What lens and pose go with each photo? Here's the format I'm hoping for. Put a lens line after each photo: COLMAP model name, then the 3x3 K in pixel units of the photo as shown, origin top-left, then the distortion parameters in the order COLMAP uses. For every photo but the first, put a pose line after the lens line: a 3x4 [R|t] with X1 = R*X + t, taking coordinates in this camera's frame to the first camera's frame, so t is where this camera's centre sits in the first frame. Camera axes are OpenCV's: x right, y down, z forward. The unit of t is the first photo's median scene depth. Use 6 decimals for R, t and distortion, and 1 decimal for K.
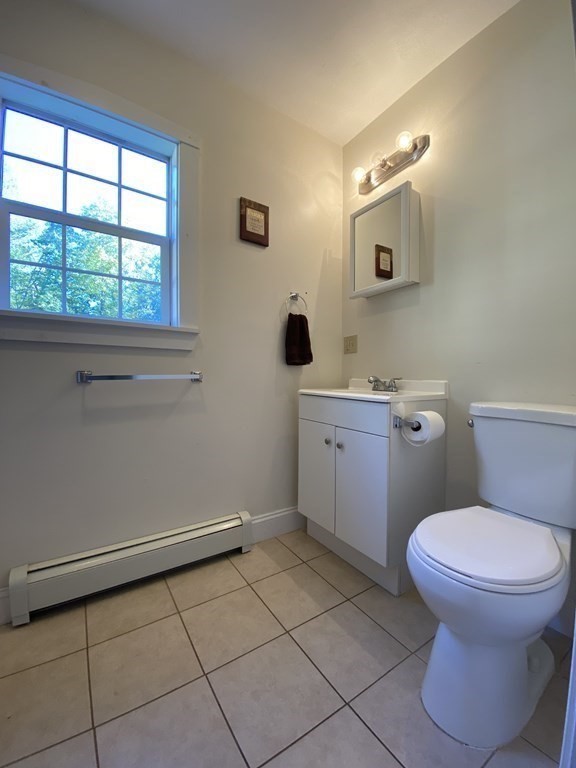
lens RADIAL K [[309.3, 0, 284.6], [0, 309.3, 383.8], [0, 0, 1]] dist [0.009478, -0.016195]
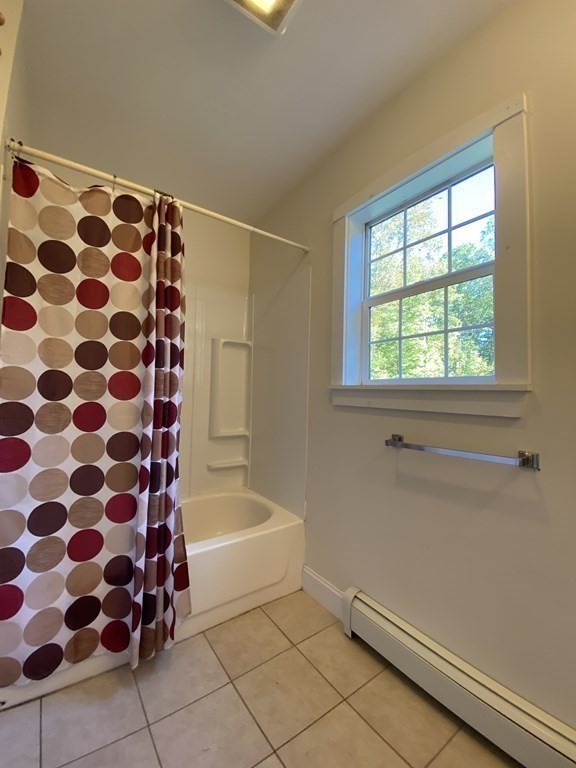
lens RADIAL K [[309.3, 0, 284.6], [0, 309.3, 383.8], [0, 0, 1]] dist [0.009478, -0.016195]
pose [[0.033672, -0.038201, -0.998703, 0.338102], [-0.053279, 0.997780, -0.039962, -0.132847], [0.998012, 0.054556, 0.031562, 0.522780]]
